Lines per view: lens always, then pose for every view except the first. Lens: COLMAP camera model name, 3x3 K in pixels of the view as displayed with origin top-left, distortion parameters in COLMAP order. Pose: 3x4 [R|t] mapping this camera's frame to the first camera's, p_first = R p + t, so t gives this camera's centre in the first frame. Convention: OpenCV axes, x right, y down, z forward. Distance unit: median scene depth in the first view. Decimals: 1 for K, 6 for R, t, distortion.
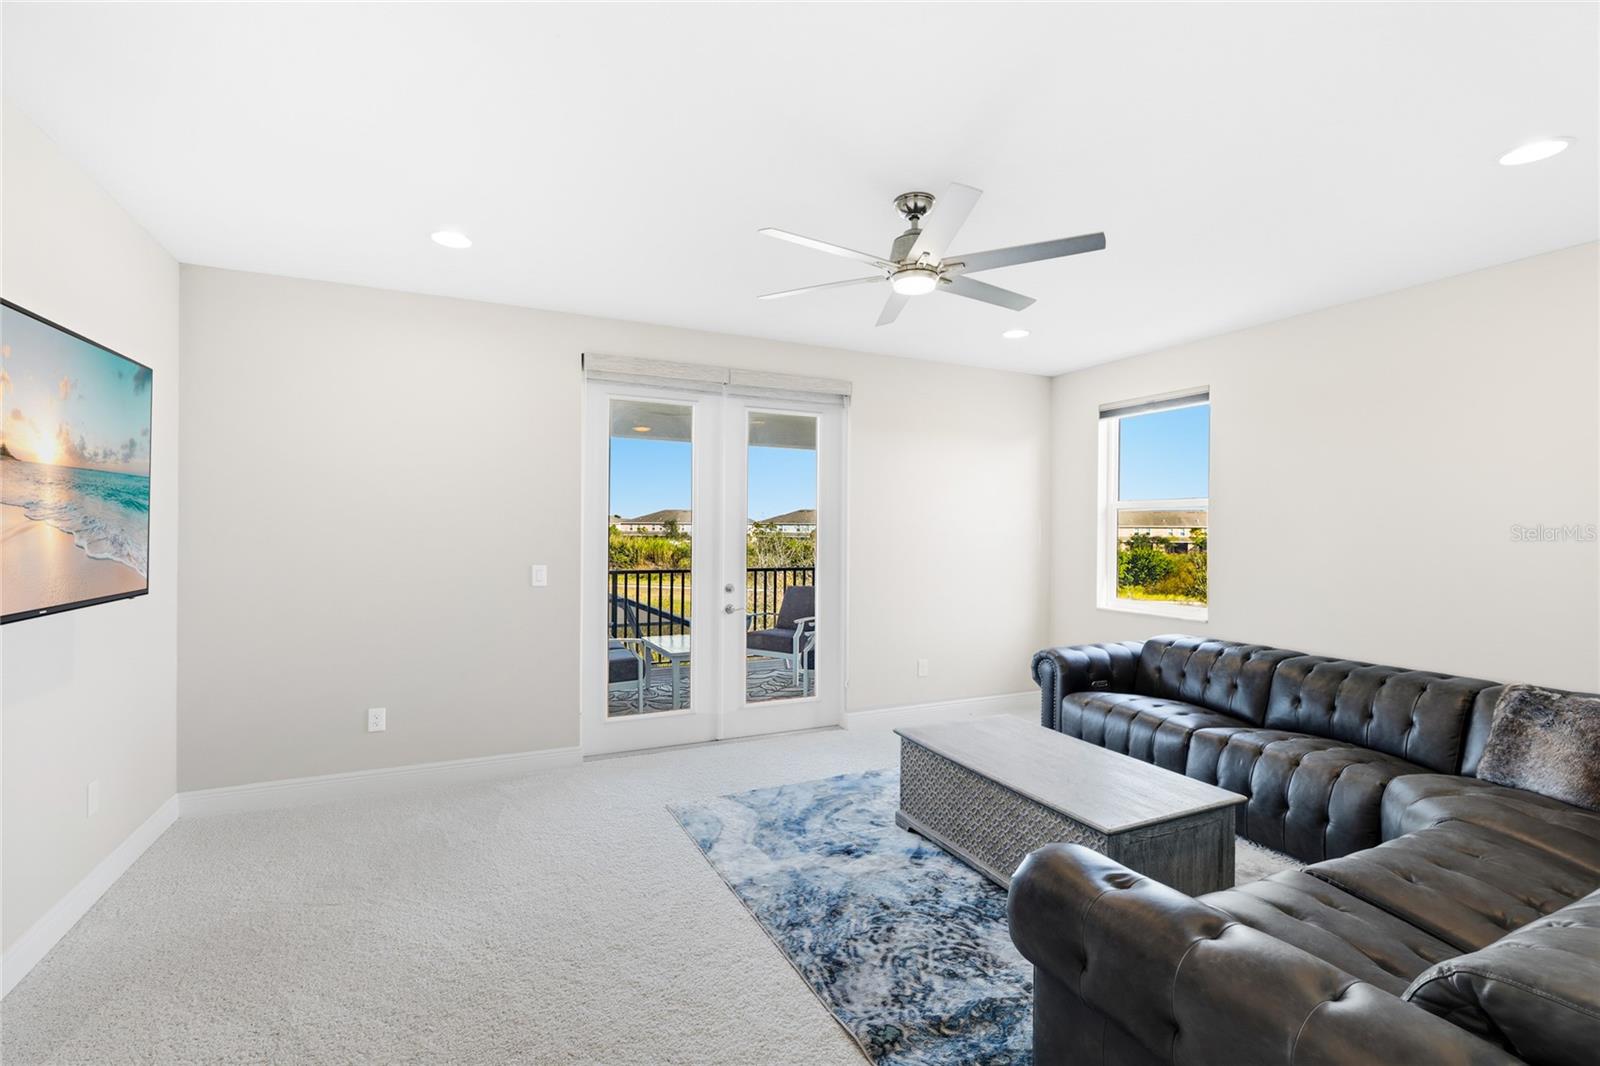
lens RADIAL K [[717.9, 0, 799.0], [0, 717.9, 532.8], [0, 0, 1]] dist [0.000660, 0.000023]
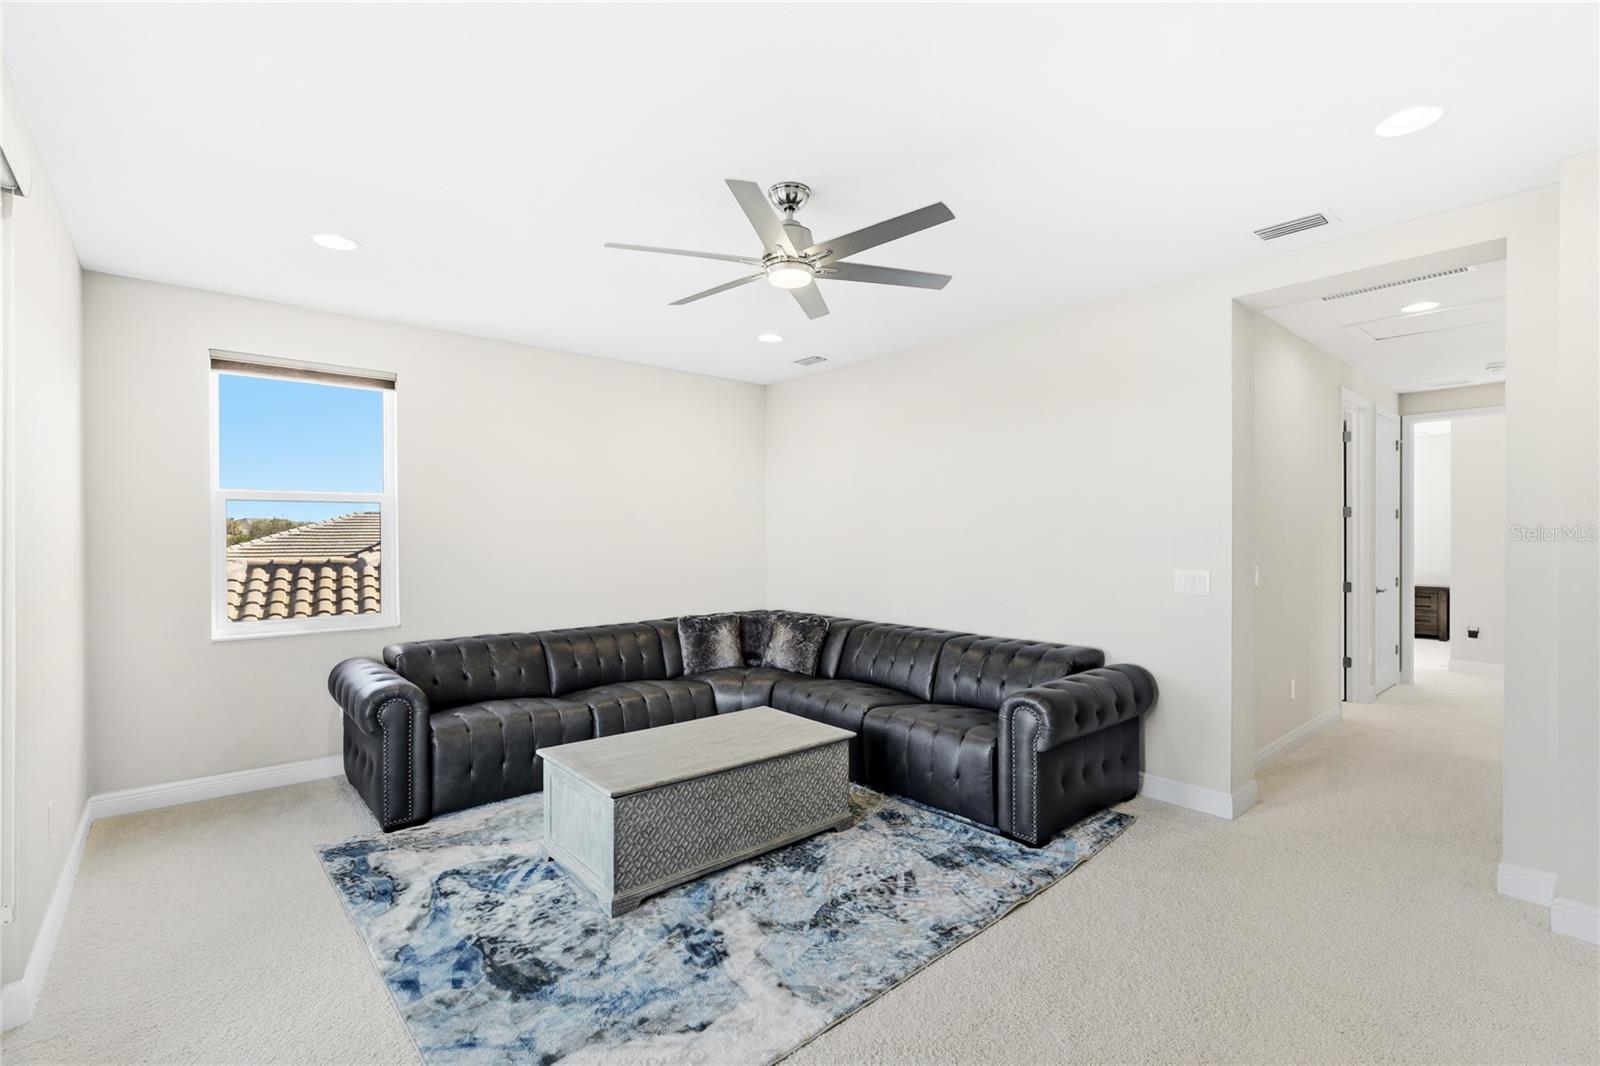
lens RADIAL K [[712.6, 0, 783.7], [0, 712.6, 533.6], [0, 0, 1]] dist [0.023884, 0.000035]
pose [[-0.240974, -0.003603, 0.970525, -0.678902], [0.002738, 0.999987, 0.004392, 0.000709], [-0.970528, 0.003716, -0.240961, 1.072574]]
